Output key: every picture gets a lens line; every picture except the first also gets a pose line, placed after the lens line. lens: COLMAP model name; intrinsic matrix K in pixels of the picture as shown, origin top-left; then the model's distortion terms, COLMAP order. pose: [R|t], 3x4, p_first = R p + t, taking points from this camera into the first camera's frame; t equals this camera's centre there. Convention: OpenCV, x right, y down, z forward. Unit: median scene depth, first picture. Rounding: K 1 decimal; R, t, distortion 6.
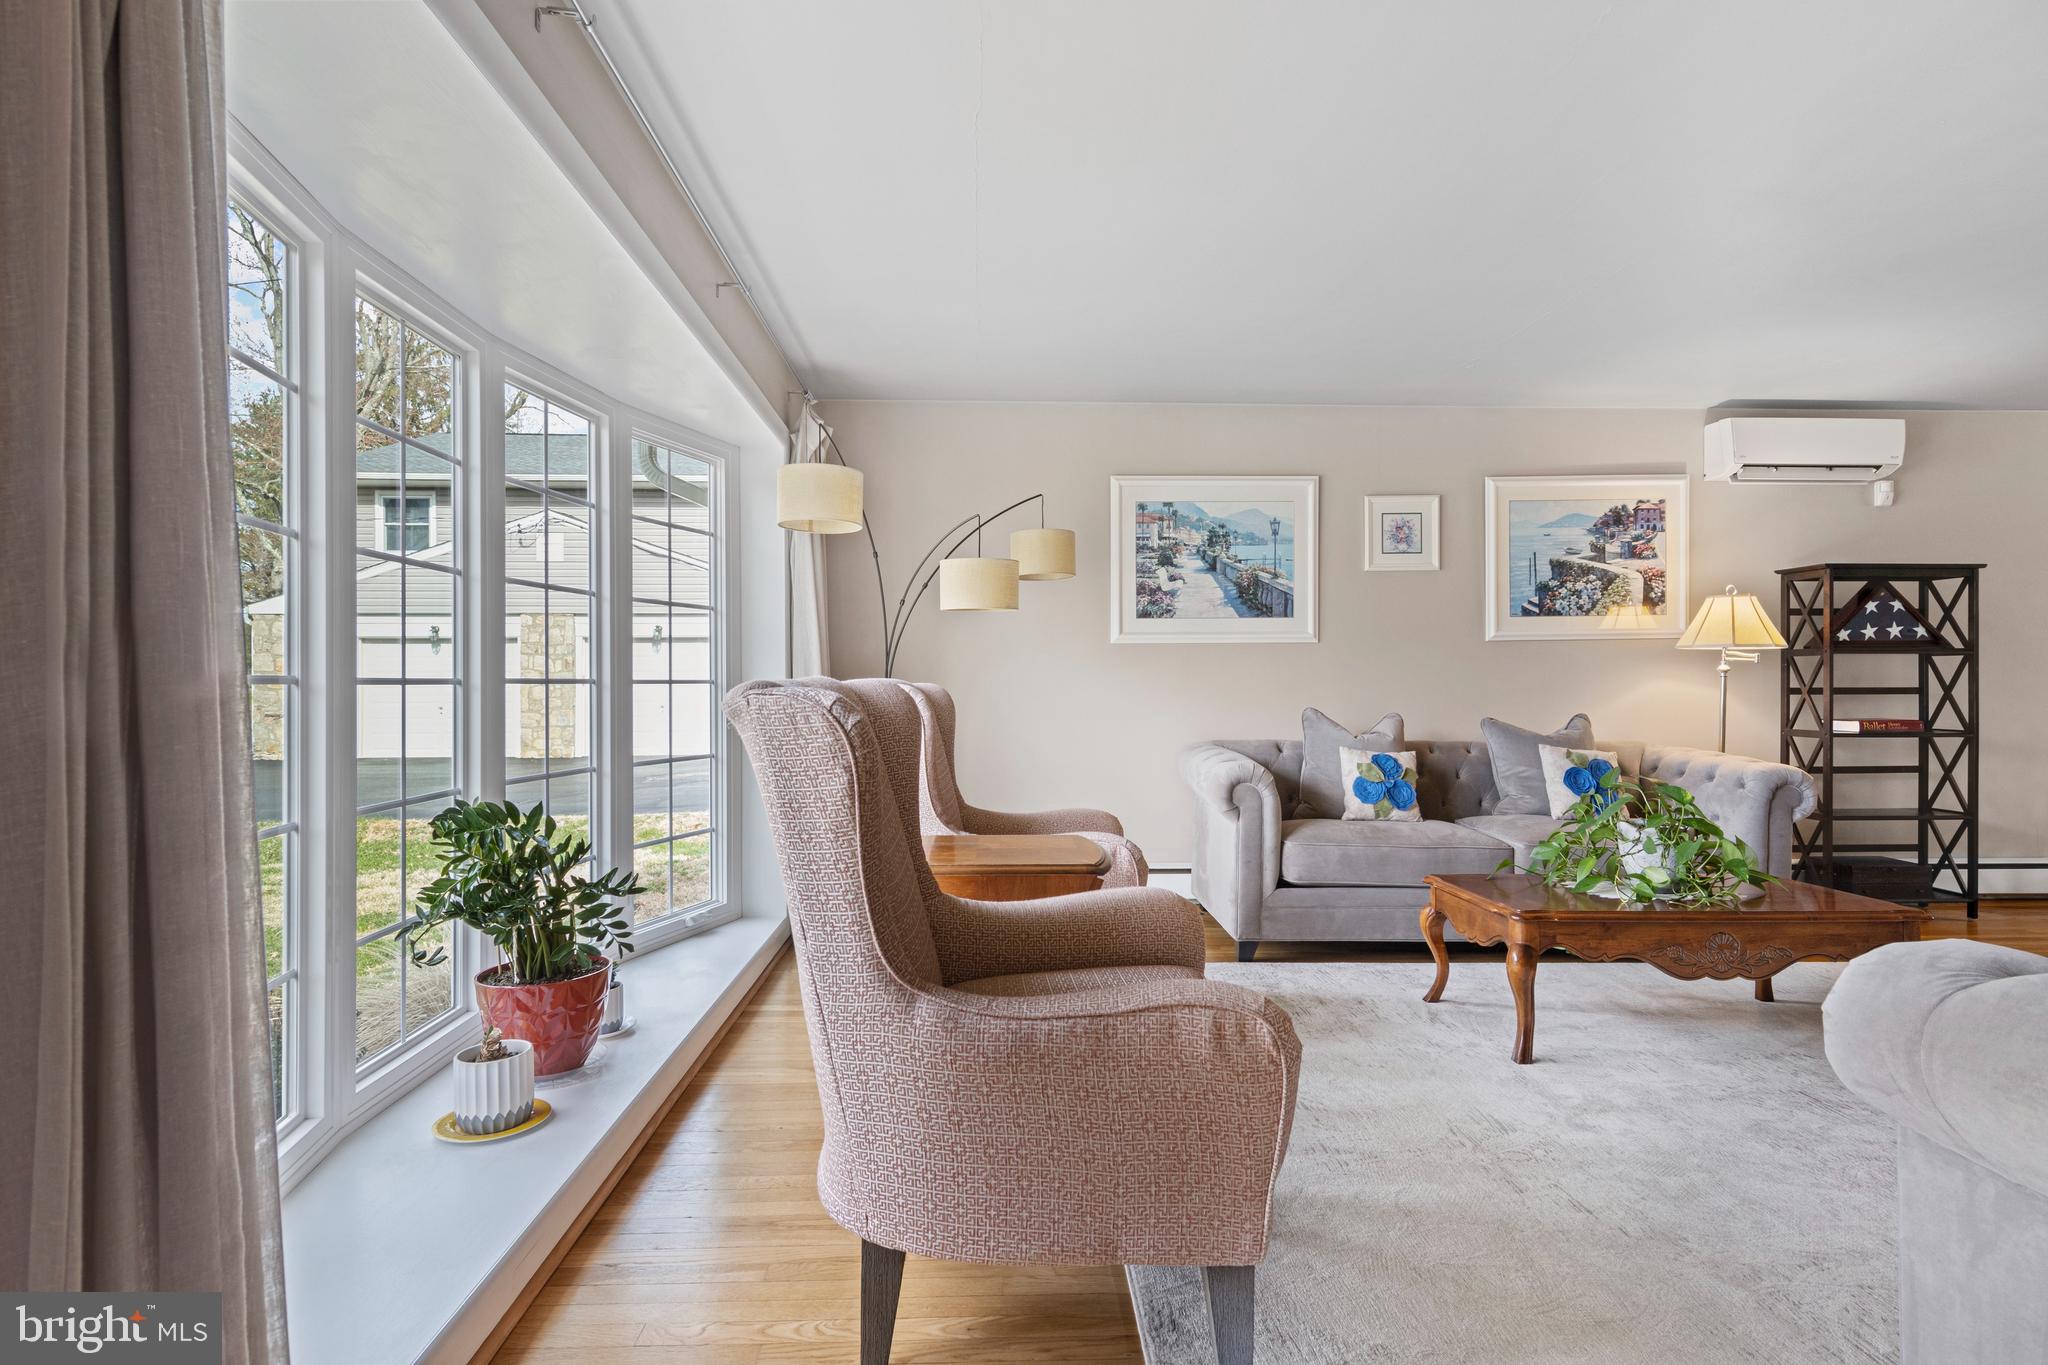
lens RADIAL K [[1059.7, 0, 1027.2], [0, 1059.7, 682.4], [0, 0, 1]] dist [0.013493, -0.002011]
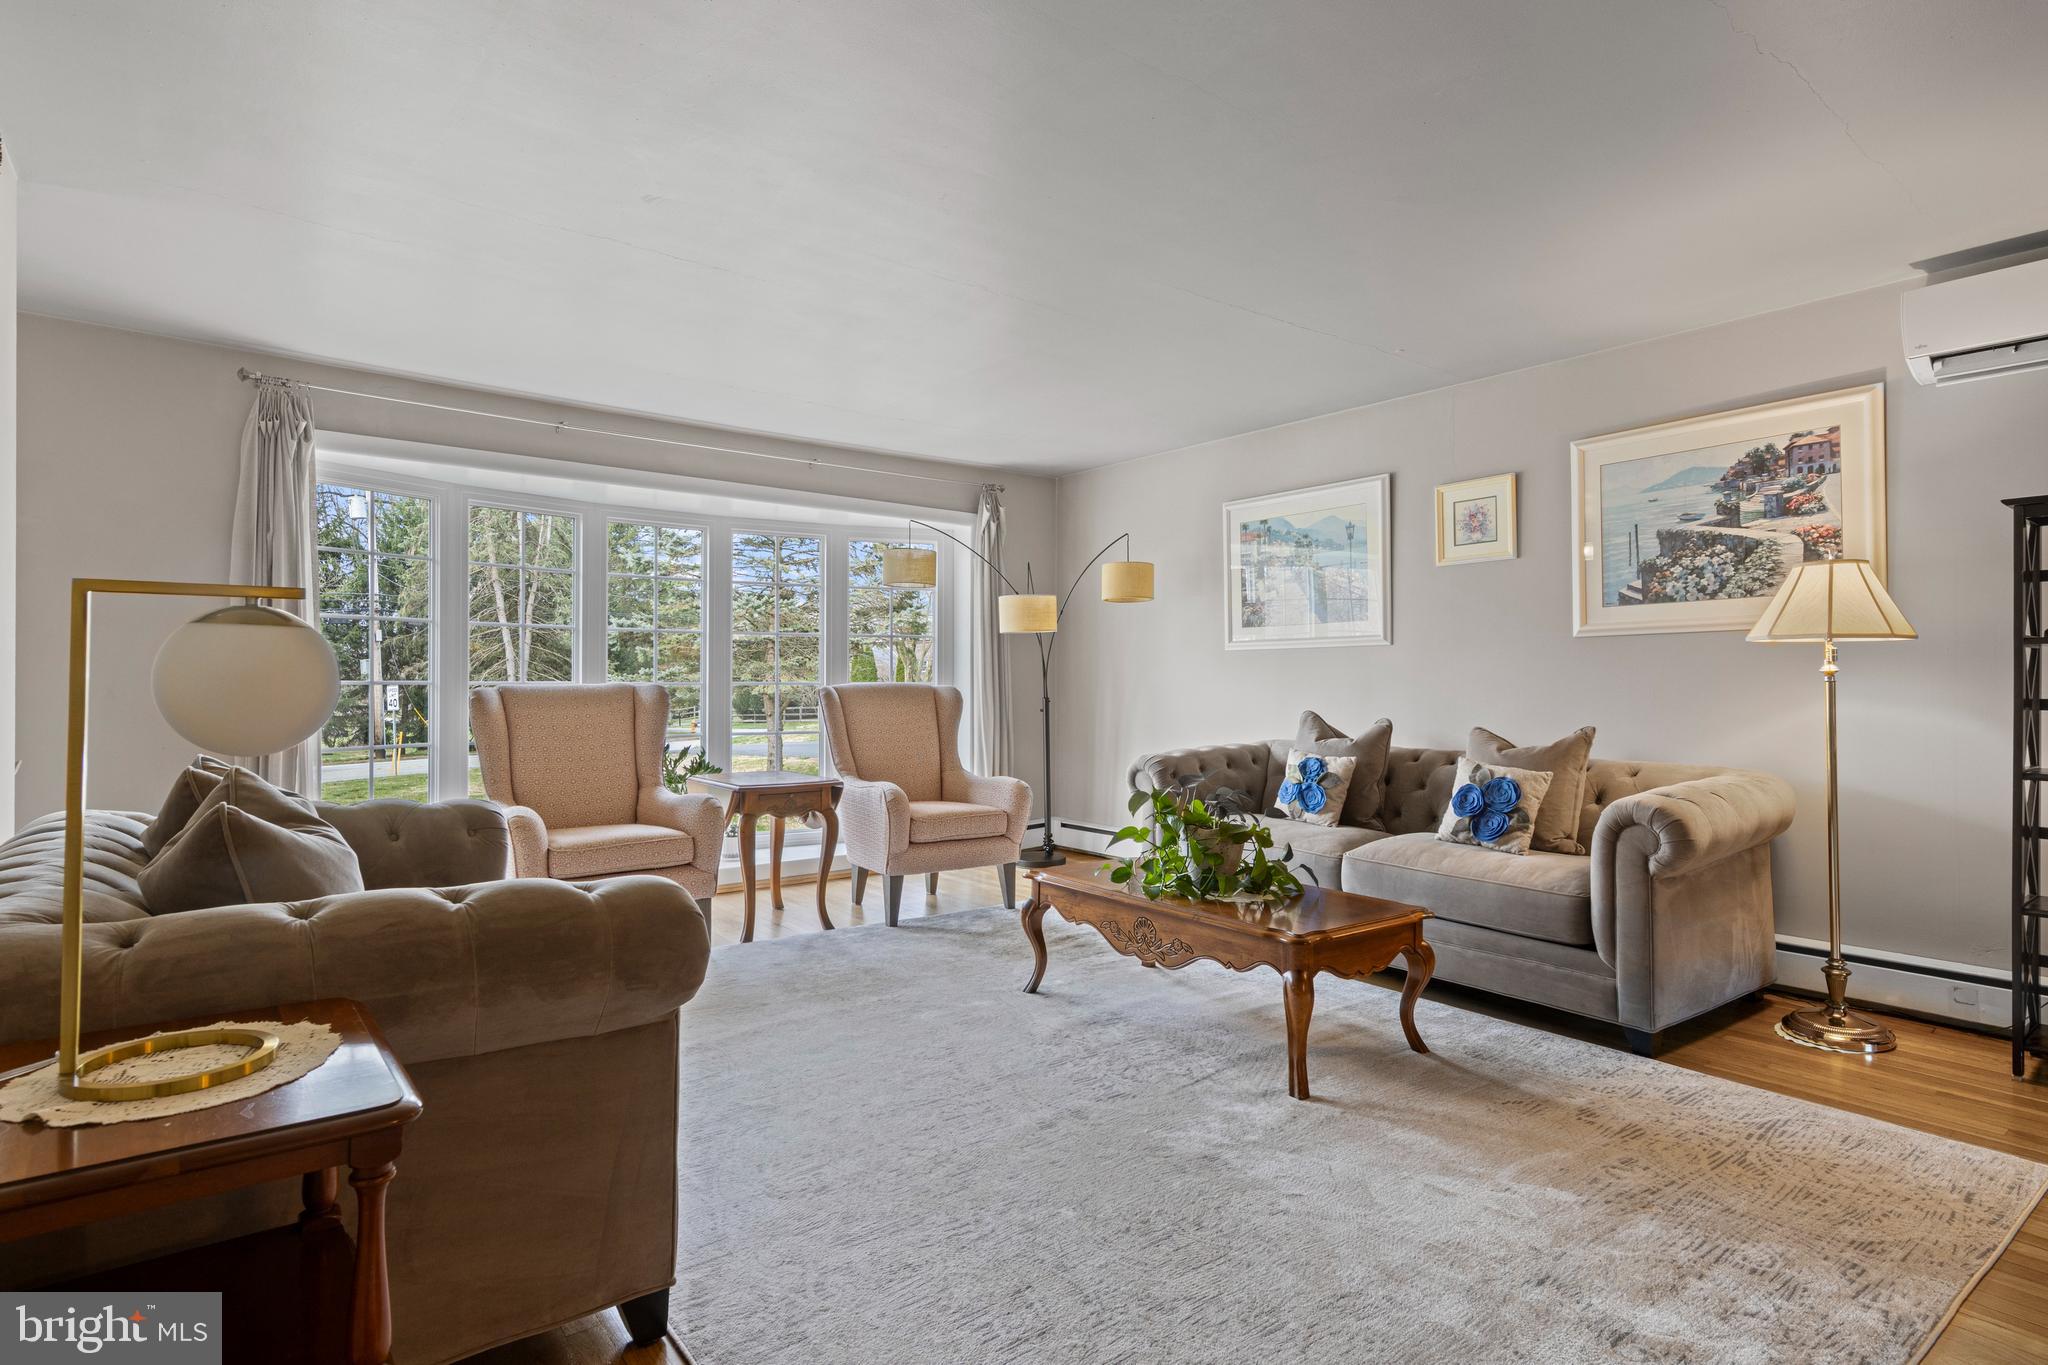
lens RADIAL K [[1059.7, 0, 1022.7], [0, 1059.7, 670.2], [0, 0, 1]] dist [0.013493, -0.002011]
pose [[0.580069, -0.005973, -0.814545, 0.895536], [-0.000304, 0.999971, -0.007548, -0.007136], [0.814567, 0.004626, 0.580051, 0.168815]]
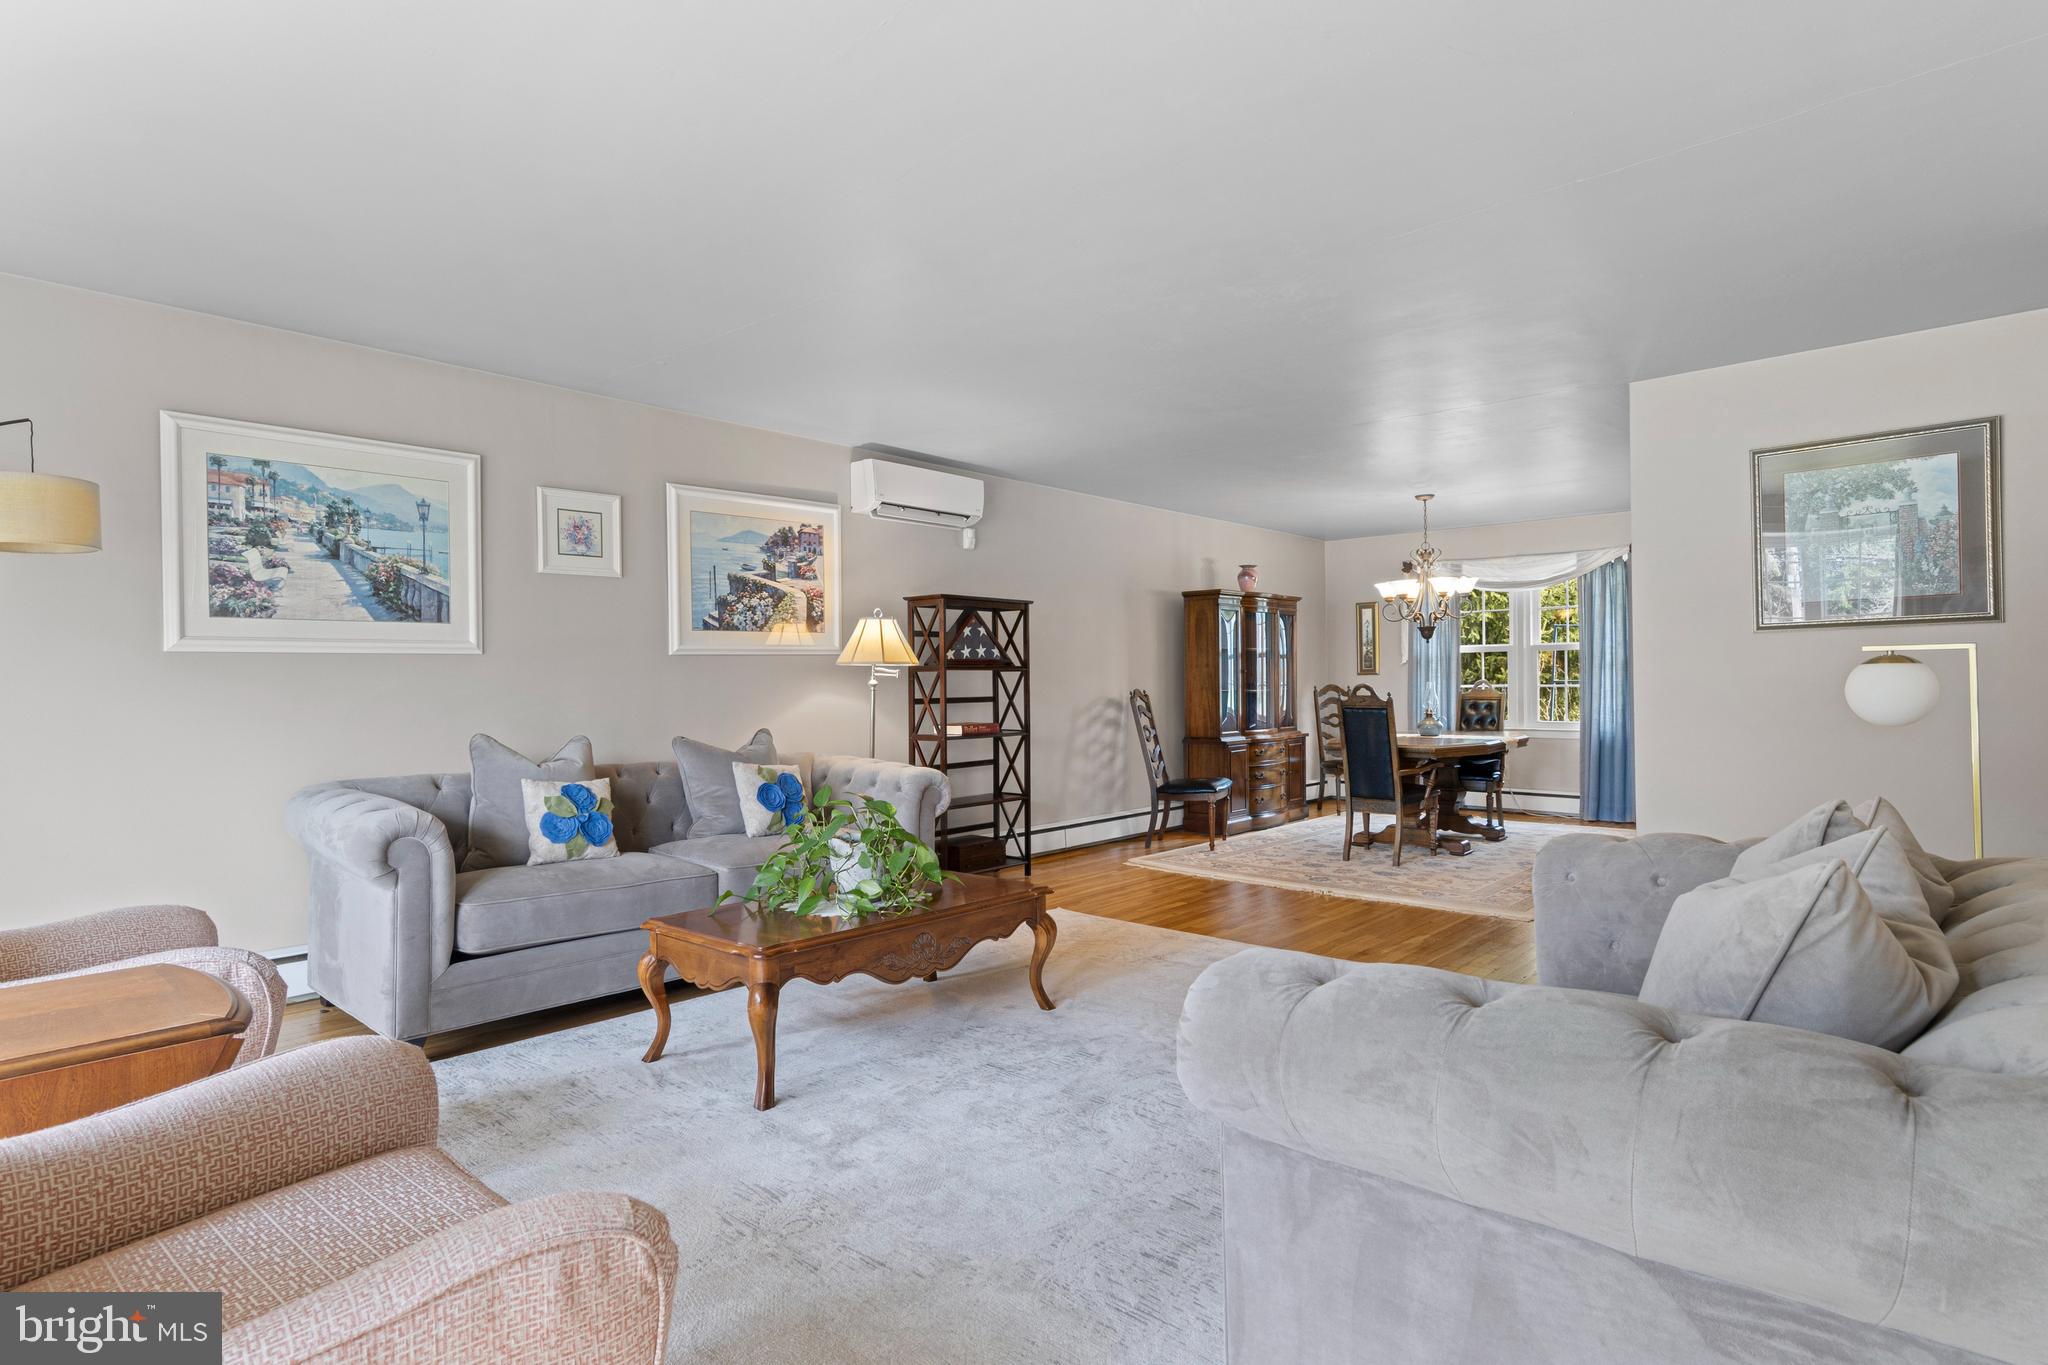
lens RADIAL K [[1059.7, 0, 1026.7], [0, 1059.7, 687.3], [0, 0, 1]] dist [0.013493, -0.002011]
pose [[0.696482, -0.009351, 0.717513, -0.030209], [0.007762, 0.999955, 0.005498, -0.013049], [-0.717532, 0.001740, 0.696523, 0.109088]]
